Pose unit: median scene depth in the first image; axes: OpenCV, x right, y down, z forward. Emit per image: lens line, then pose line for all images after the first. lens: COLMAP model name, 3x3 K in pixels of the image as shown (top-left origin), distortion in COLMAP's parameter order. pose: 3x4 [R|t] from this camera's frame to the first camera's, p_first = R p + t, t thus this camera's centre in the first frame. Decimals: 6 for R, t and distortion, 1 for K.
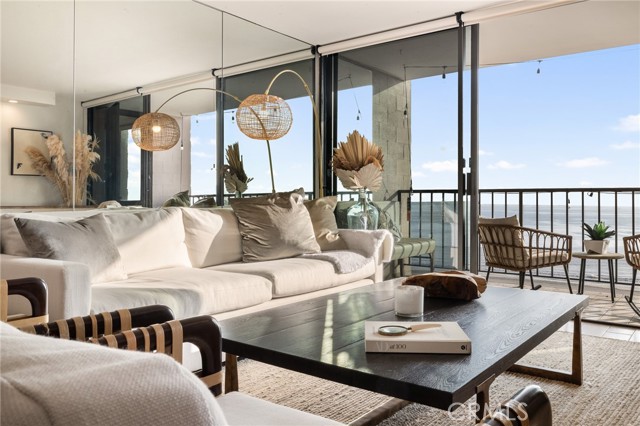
lens RADIAL K [[515.2, 0, 330.0], [0, 515.2, 198.2], [0, 0, 1]] dist [0.009291, -0.006225]
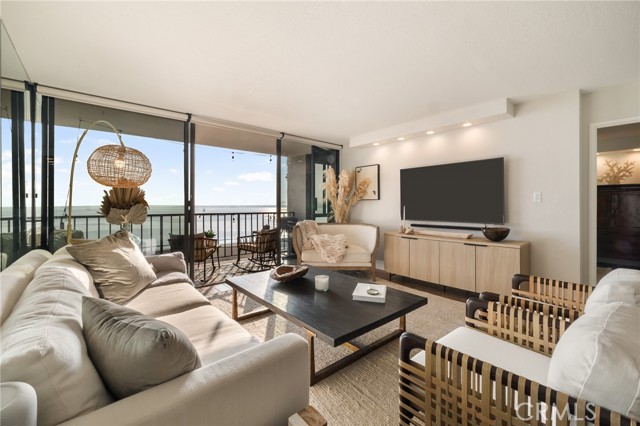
lens RADIAL K [[268.3, 0, 319.1], [0, 268.3, 203.0], [0, 0, 1]] dist [-0.004017, 0.000929]
pose [[0.223564, 0.005552, 0.974673, -0.485444], [0.002680, 0.999976, -0.006311, -0.063514], [-0.974686, 0.004023, 0.223544, 0.391275]]
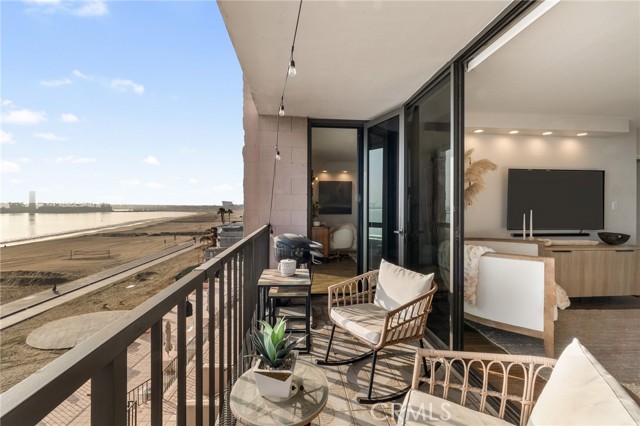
lens RADIAL K [[268.3, 0, 320.0], [0, 268.3, 208.9], [0, 0, 1]] dist [-0.004017, 0.000929]
pose [[-0.675130, -0.008340, 0.737652, 0.350487], [-0.004514, 0.999964, 0.007174, -0.073597], [-0.737685, 0.001513, -0.675143, 1.296489]]
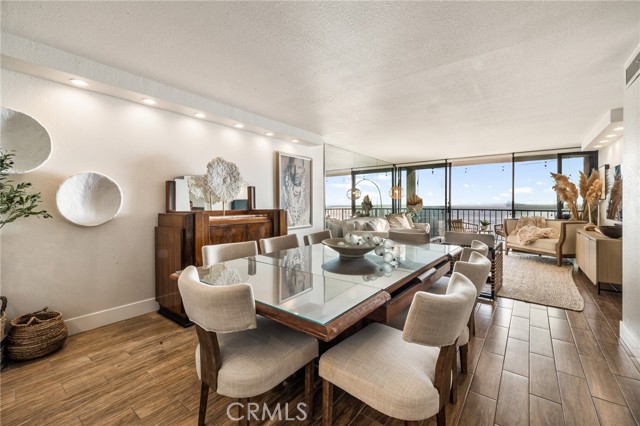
lens RADIAL K [[268.3, 0, 324.7], [0, 268.3, 205.4], [0, 0, 1]] dist [-0.004017, 0.000929]
pose [[0.999994, -0.003344, 0.000113, -0.532611], [0.003343, 0.999974, 0.006432, -0.069144], [-0.000134, -0.006432, 0.999979, -0.739858]]
